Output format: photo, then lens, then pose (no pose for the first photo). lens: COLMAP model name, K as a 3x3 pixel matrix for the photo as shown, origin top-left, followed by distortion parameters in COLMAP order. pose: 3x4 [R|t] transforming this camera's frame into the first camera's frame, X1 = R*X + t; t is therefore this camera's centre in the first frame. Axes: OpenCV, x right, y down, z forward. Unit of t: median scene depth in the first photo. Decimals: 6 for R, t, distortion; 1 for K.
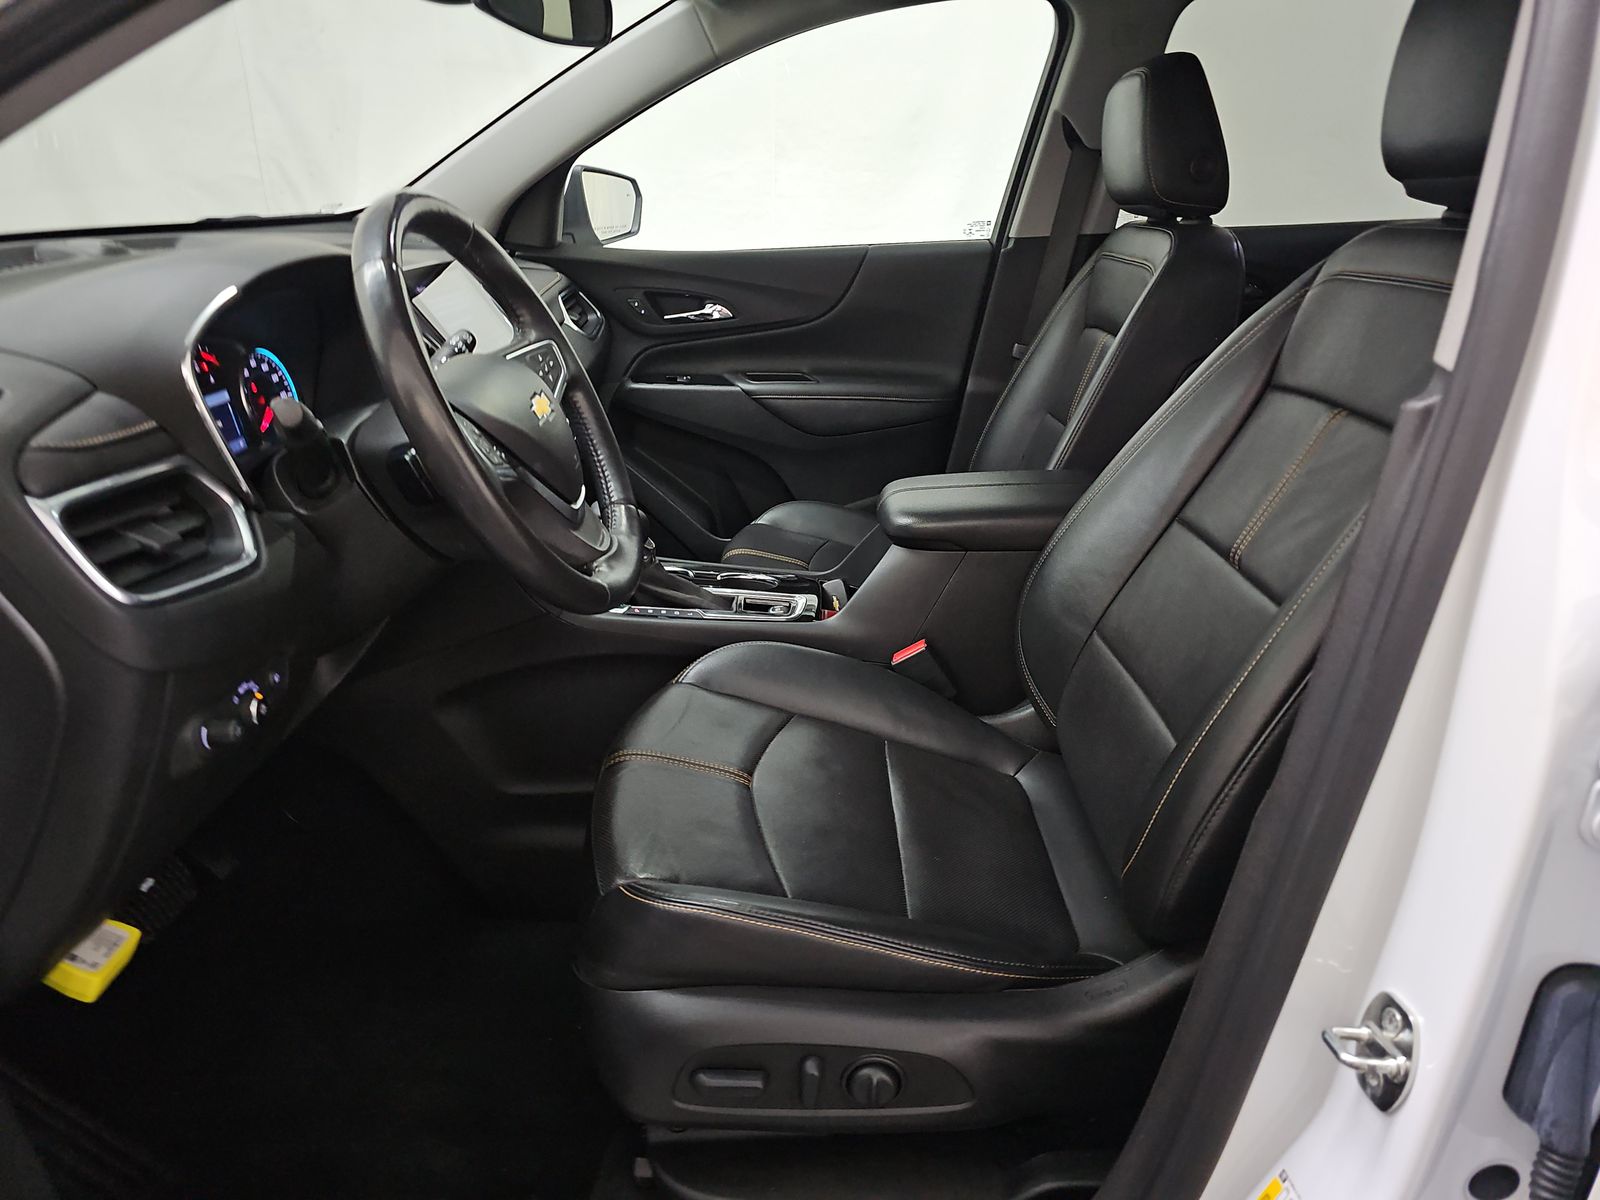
lens RADIAL K [[1042.8, 0, 809.2], [0, 1042.8, 576.8], [0, 0, 1]] dist [0.059699, -0.016837]
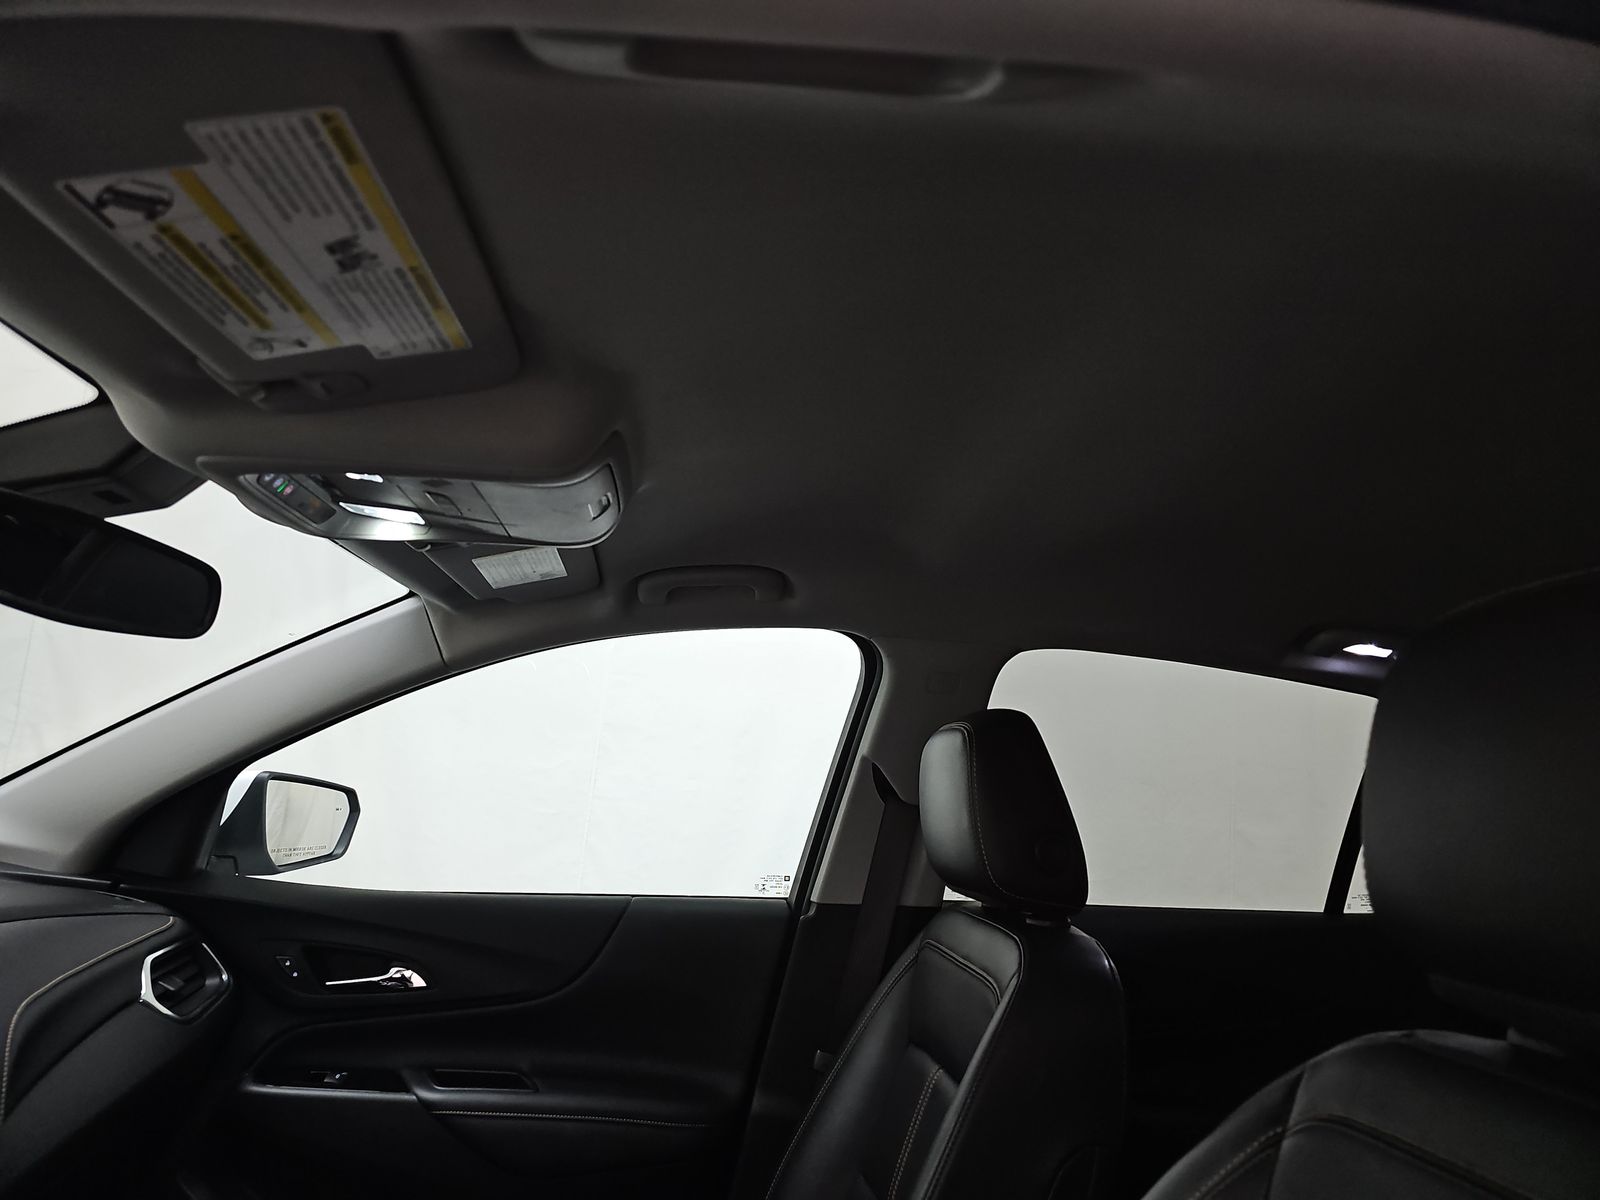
lens RADIAL K [[1042.8, 0, 807.1], [0, 1042.8, 606.2], [0, 0, 1]] dist [0.059699, -0.016837]
pose [[0.987799, 0.093052, 0.124878, 0.069780], [-0.018084, 0.864977, -0.501485, -0.121175], [-0.154681, 0.493108, 0.856107, 0.228331]]
